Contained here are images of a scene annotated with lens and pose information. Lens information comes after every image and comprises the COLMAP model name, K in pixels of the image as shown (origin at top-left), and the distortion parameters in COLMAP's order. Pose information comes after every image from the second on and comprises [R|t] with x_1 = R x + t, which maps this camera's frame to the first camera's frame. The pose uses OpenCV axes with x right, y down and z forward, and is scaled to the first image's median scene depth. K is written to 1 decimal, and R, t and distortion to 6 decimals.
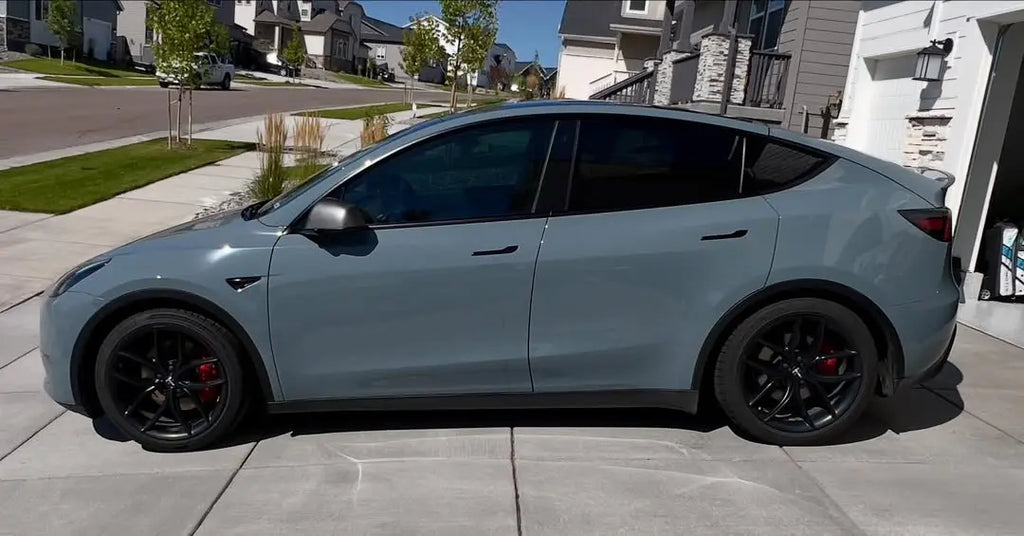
lens RADIAL K [[808.8, 0, 531.1], [0, 808.8, 269.1], [0, 0, 1]] dist [-0.002697, -0.006604]
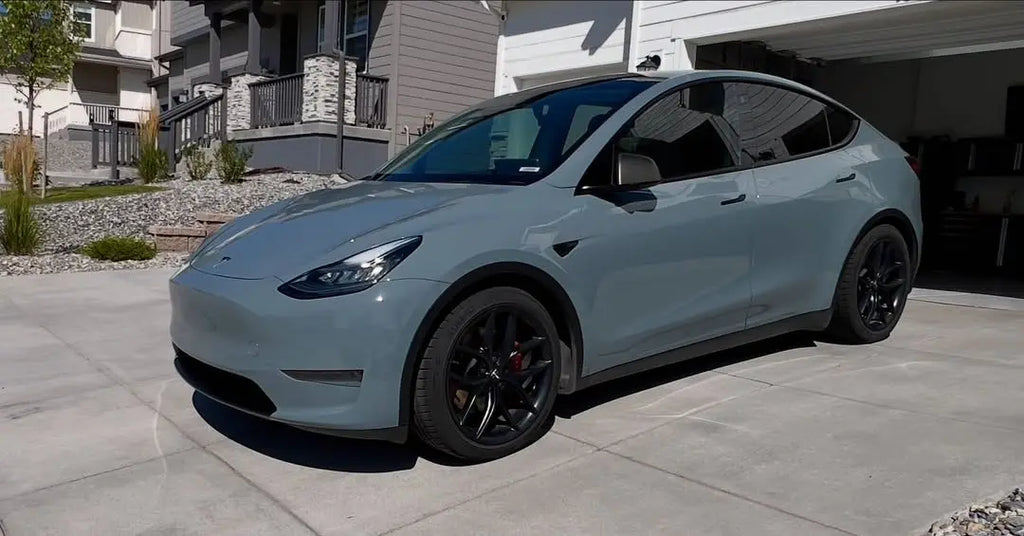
lens RADIAL K [[808.8, 0, 531.1], [0, 808.8, 269.1], [0, 0, 1]] dist [-0.002697, -0.006604]
pose [[0.816533, -0.105685, 0.567543, -0.157622], [0.128648, 0.991690, -0.000421, 0.006190], [-0.562783, 0.073357, 0.823343, 0.047567]]
